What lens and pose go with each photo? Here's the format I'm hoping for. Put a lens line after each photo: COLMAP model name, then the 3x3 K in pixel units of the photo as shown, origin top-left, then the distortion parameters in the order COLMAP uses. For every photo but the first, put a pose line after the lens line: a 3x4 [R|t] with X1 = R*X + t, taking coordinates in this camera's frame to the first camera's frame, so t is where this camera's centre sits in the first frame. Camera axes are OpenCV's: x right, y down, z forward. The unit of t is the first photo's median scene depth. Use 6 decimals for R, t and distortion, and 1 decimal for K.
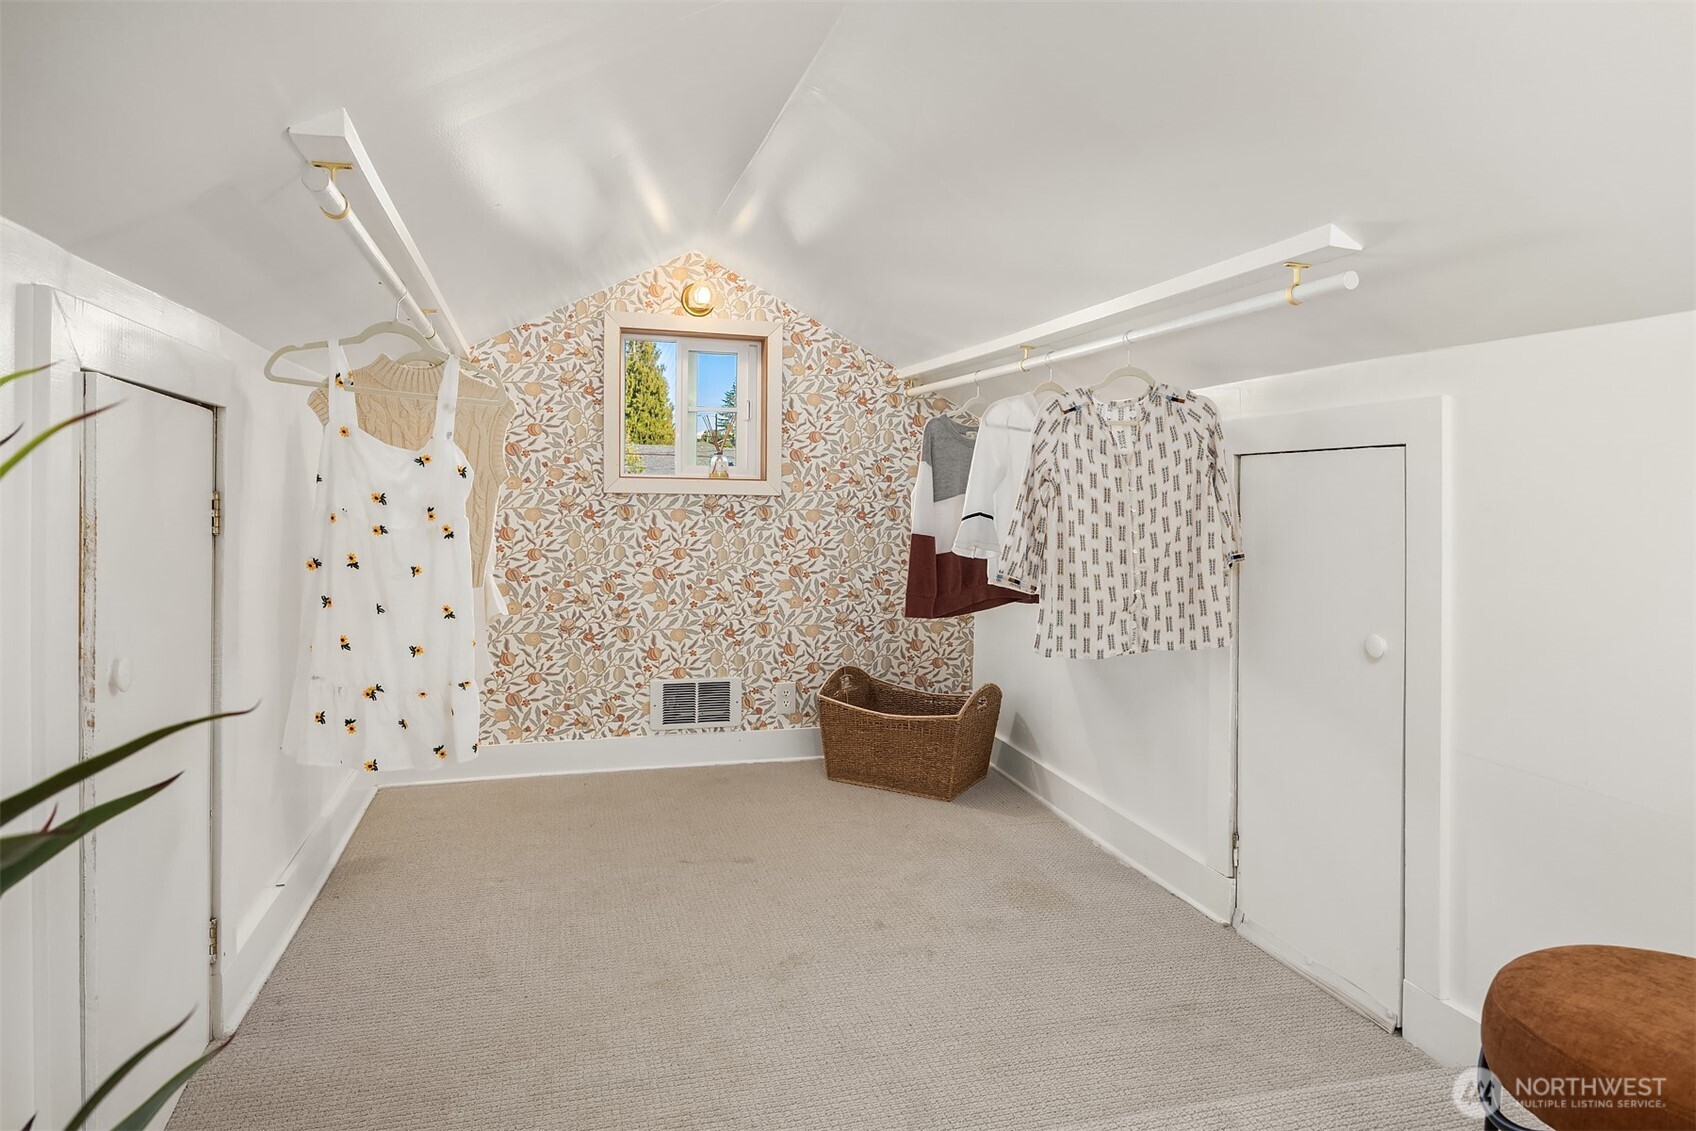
lens RADIAL K [[1029.4, 0, 860.6], [0, 1029.4, 487.1], [0, 0, 1]] dist [0.007341, 0.000240]
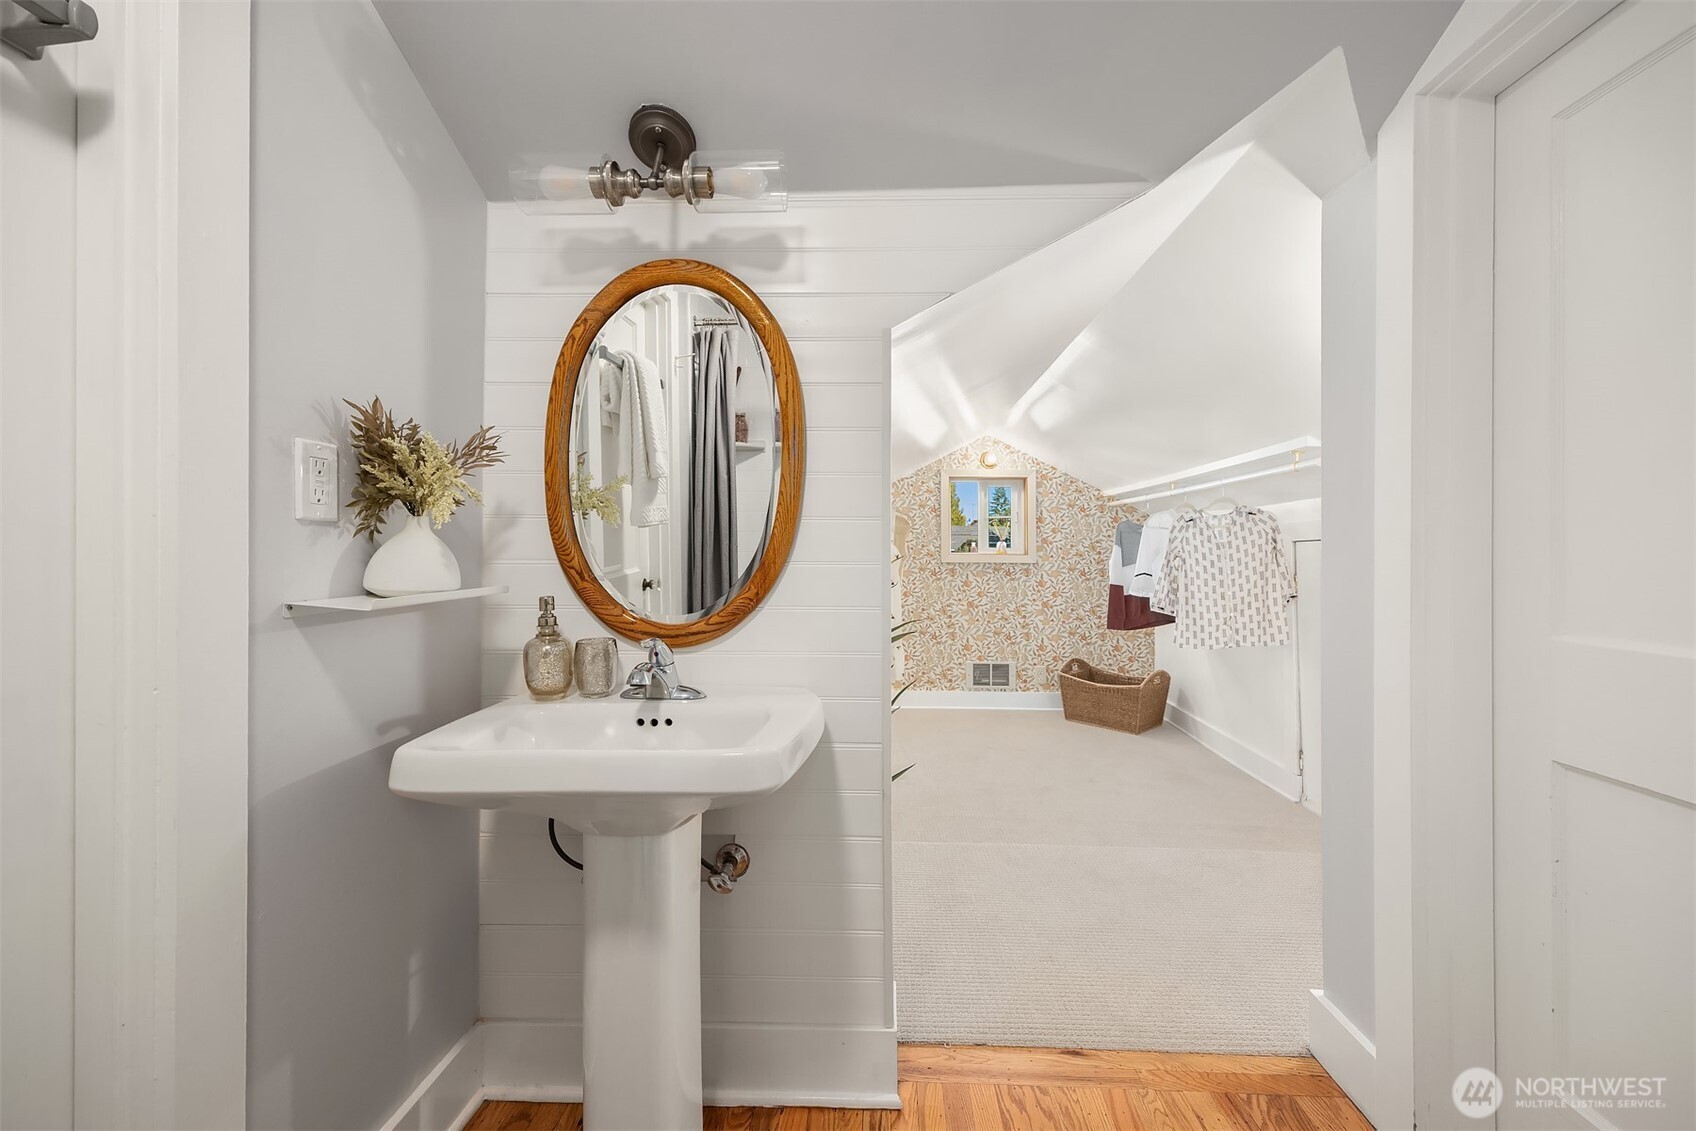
lens RADIAL K [[684.4, 0, 846.2], [0, 684.4, 548.5], [0, 0, 1]] dist [0.001178, -0.000031]
pose [[0.940528, -0.015181, -0.339378, 0.025599], [0.012682, 0.999874, -0.009581, -0.014628], [0.339480, 0.004707, 0.940601, -0.363195]]
